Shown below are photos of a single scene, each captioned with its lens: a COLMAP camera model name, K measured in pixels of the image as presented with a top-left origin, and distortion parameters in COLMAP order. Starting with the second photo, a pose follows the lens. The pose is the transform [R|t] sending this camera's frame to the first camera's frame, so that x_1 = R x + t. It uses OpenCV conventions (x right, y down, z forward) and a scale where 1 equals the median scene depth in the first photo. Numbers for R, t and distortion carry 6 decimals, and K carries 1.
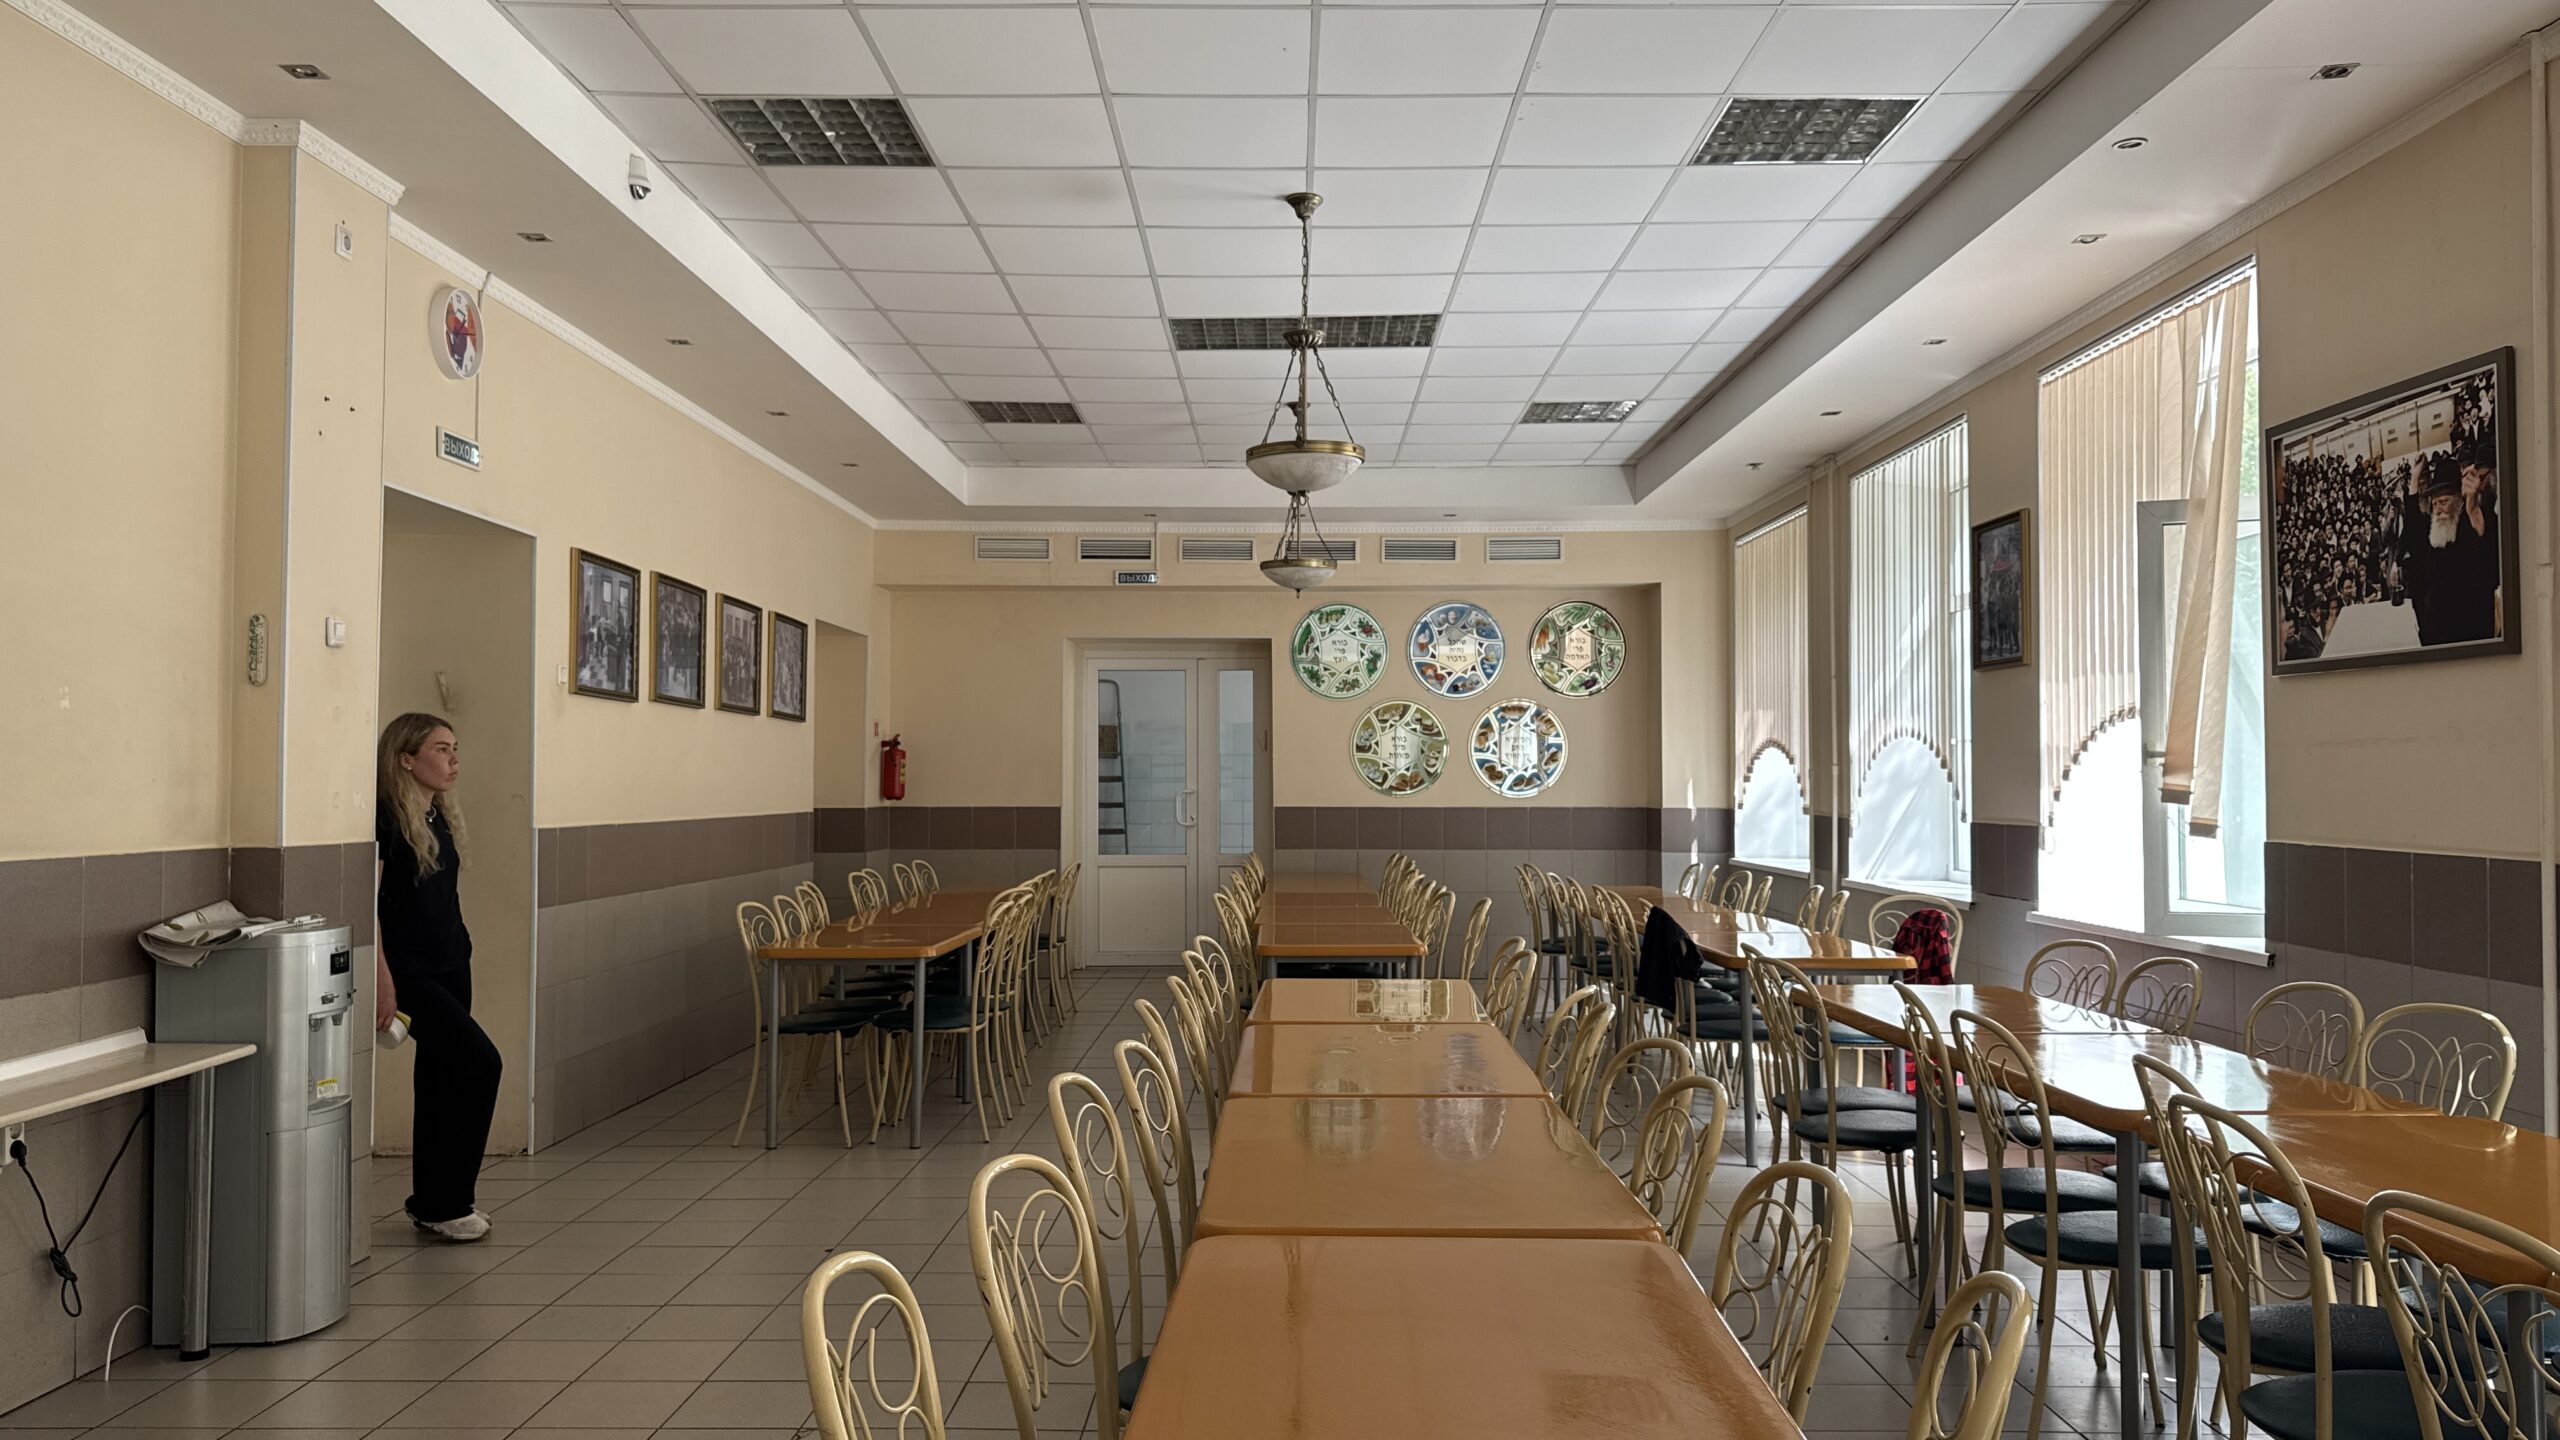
lens RADIAL K [[1803.9, 0, 1281.5], [0, 1803.9, 727.2], [0, 0, 1]] dist [0.009751, 0.001553]
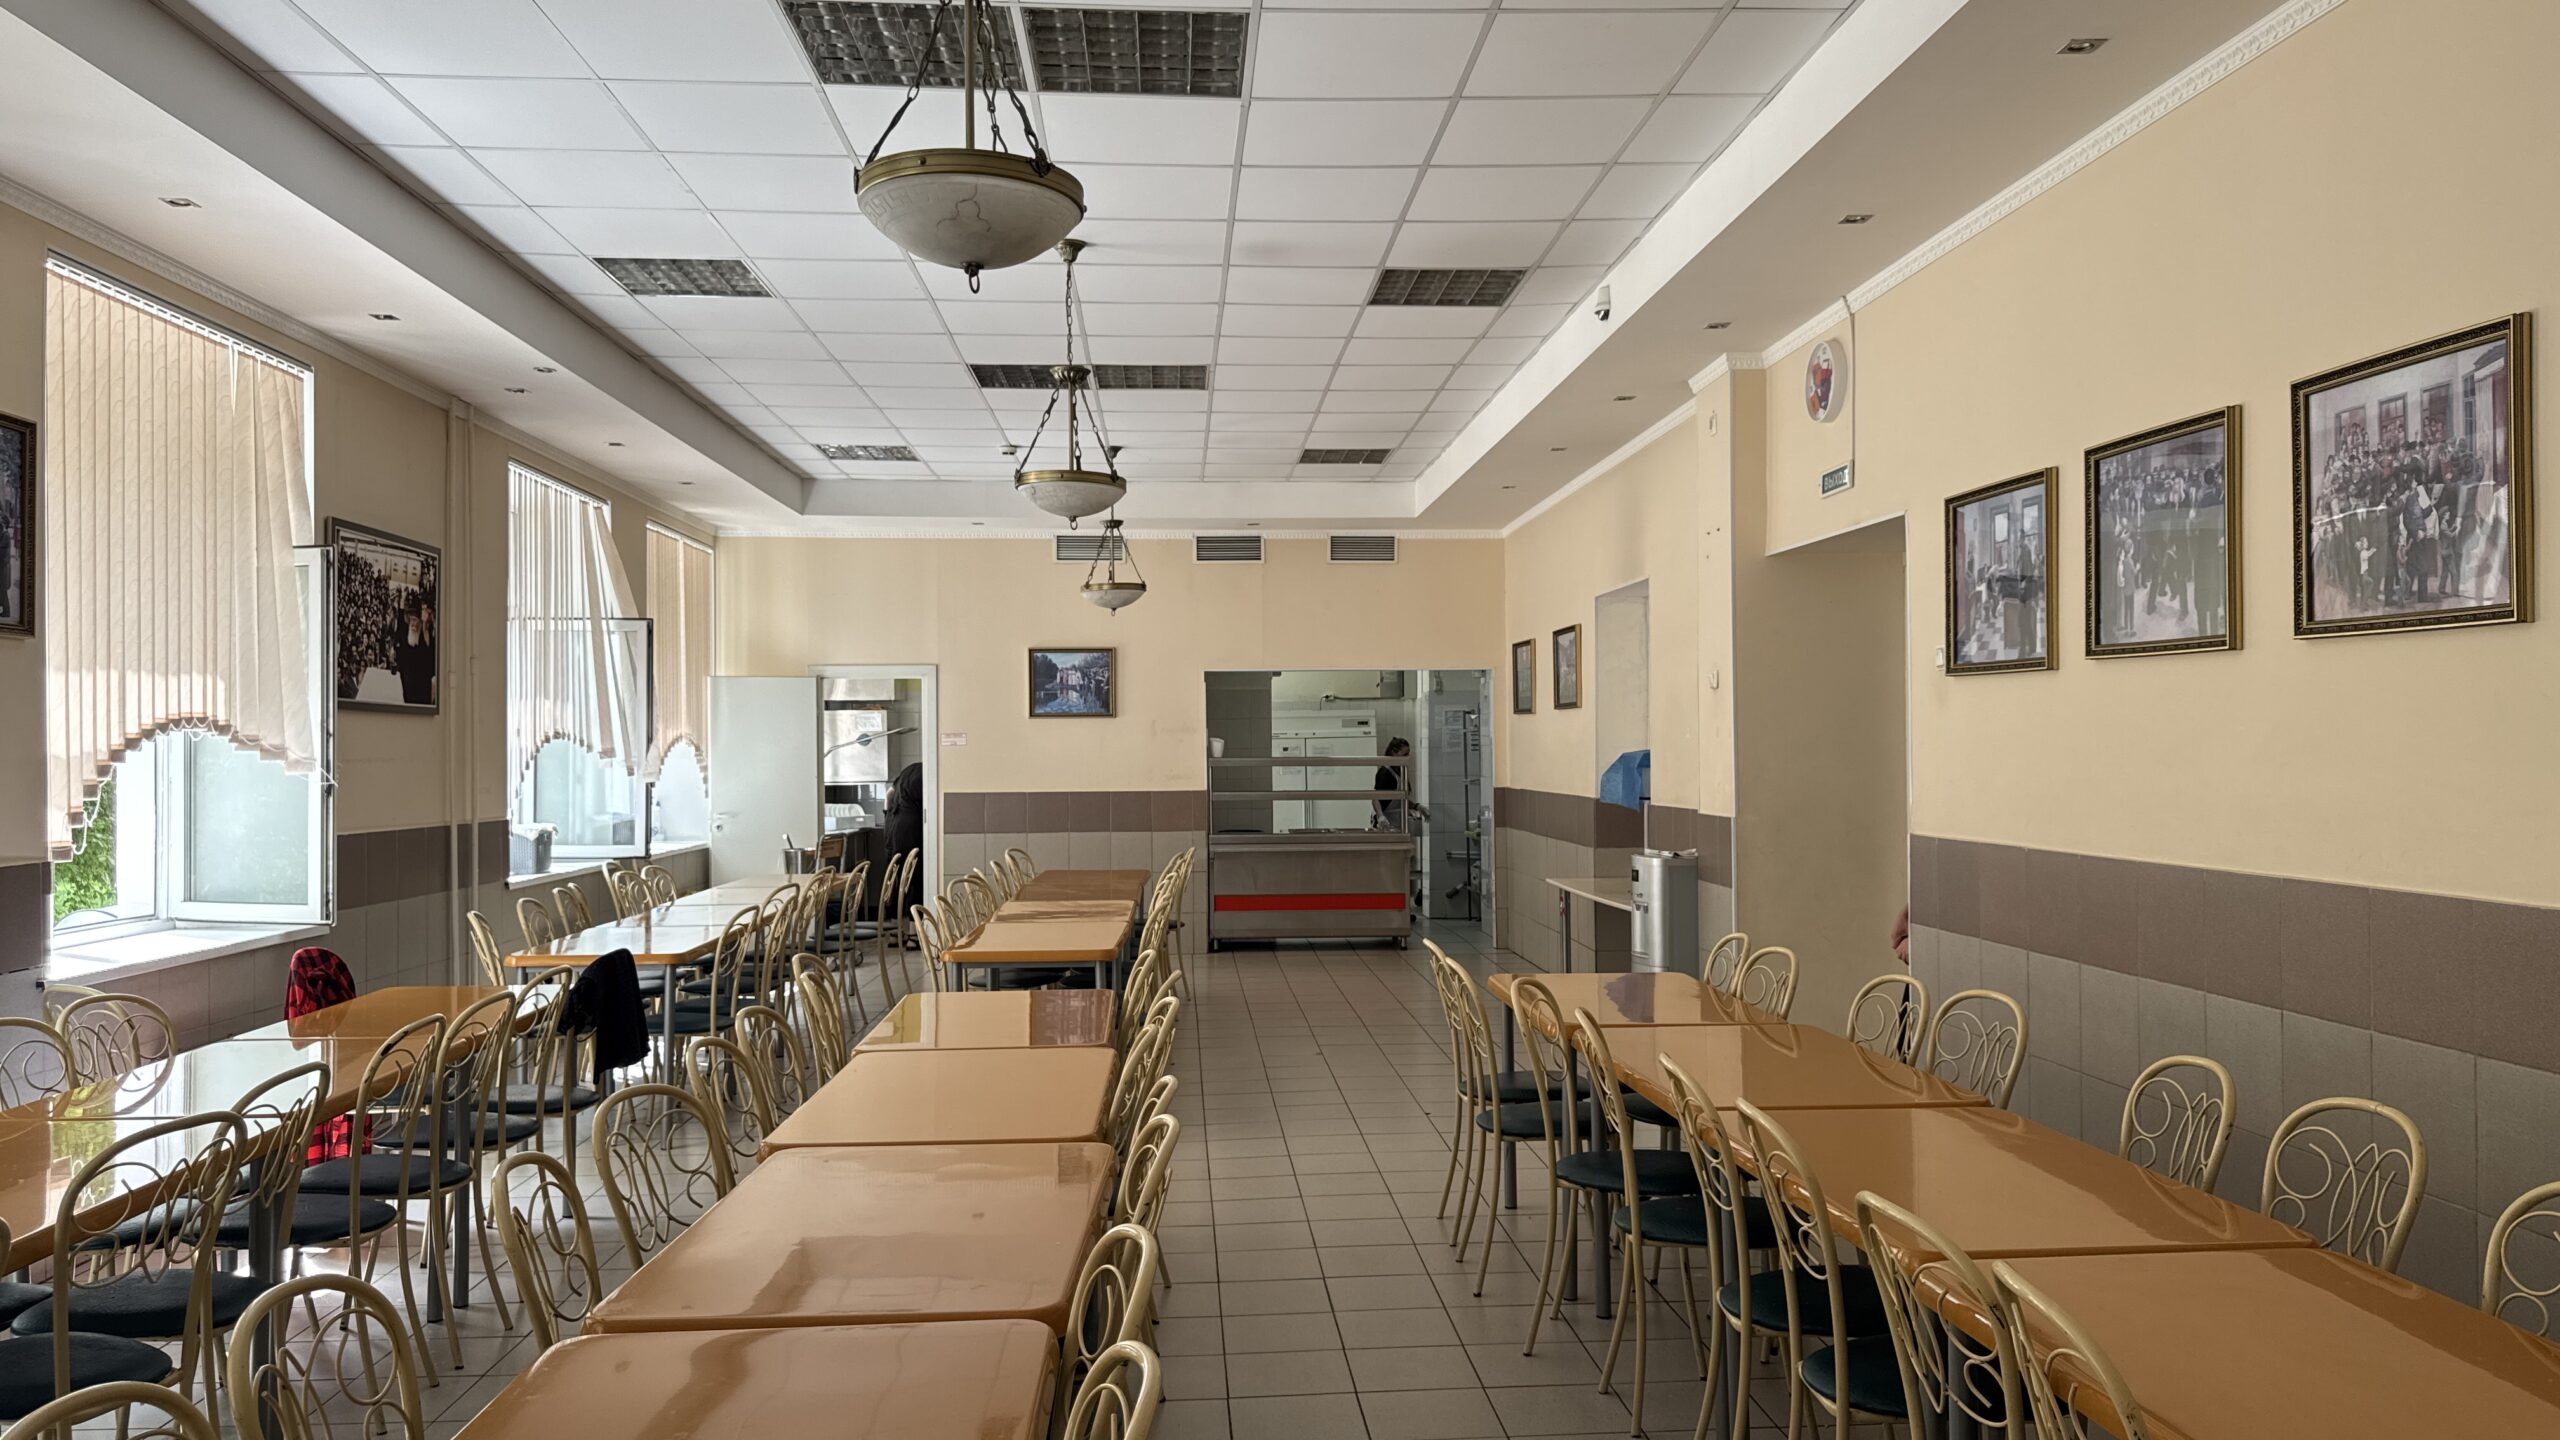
lens RADIAL K [[1803.9, 0, 1281.3], [0, 1803.9, 731.7], [0, 0, 1]] dist [0.009751, 0.001553]
pose [[-0.997511, 0.007410, -0.070117, -0.035177], [0.010150, 0.999195, -0.038801, 0.039486], [0.069773, -0.039416, -0.996784, 2.007614]]
